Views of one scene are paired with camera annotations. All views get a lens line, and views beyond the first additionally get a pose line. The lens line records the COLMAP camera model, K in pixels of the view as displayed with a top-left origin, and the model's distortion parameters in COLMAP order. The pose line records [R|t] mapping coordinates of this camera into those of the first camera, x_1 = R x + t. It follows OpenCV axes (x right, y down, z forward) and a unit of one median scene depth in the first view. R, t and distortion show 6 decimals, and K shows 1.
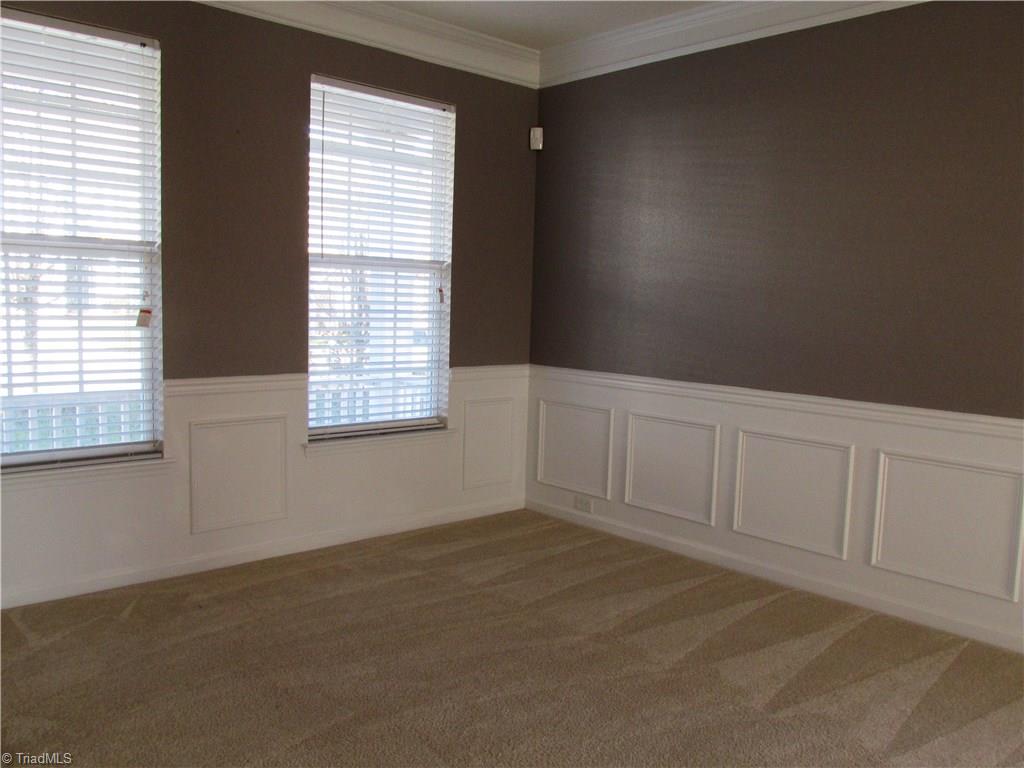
lens RADIAL K [[802.6, 0, 513.8], [0, 802.6, 371.4], [0, 0, 1]] dist [-0.051528, 0.001416]
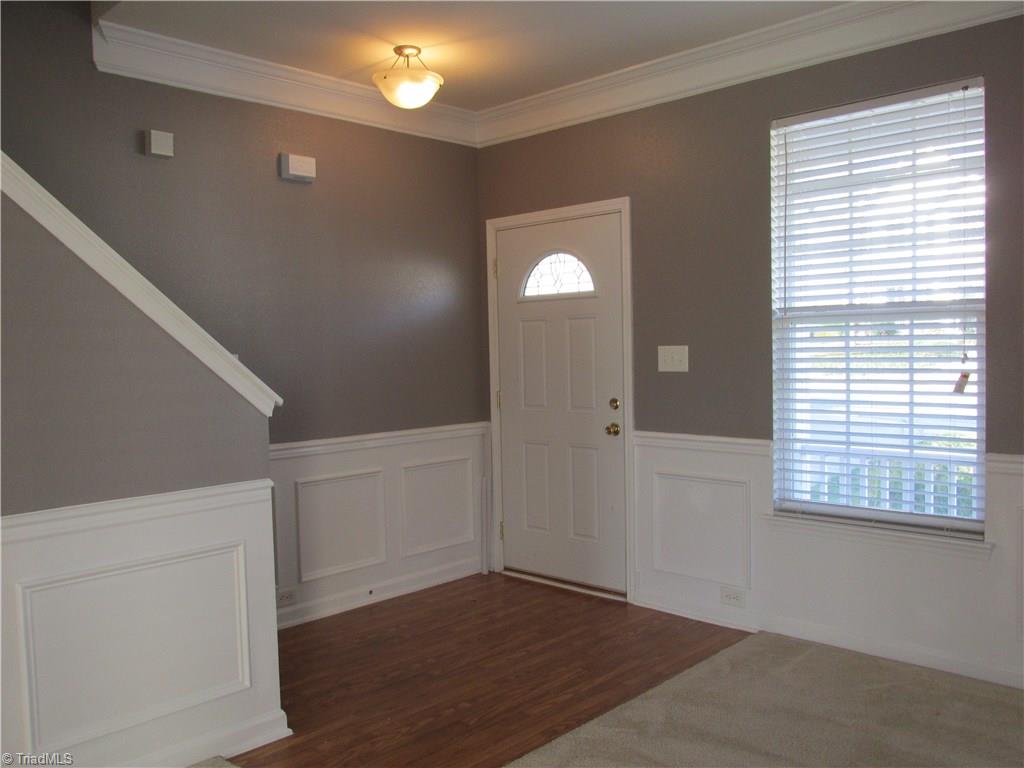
lens RADIAL K [[854.8, 0, 514.5], [0, 854.8, 384.5], [0, 0, 1]] dist [-0.036266, 0.008842]
pose [[0.068313, 0.000344, -0.997664, 0.546066], [-0.074891, 0.997180, -0.004784, -0.025050], [0.994849, 0.075043, 0.068146, 0.484674]]
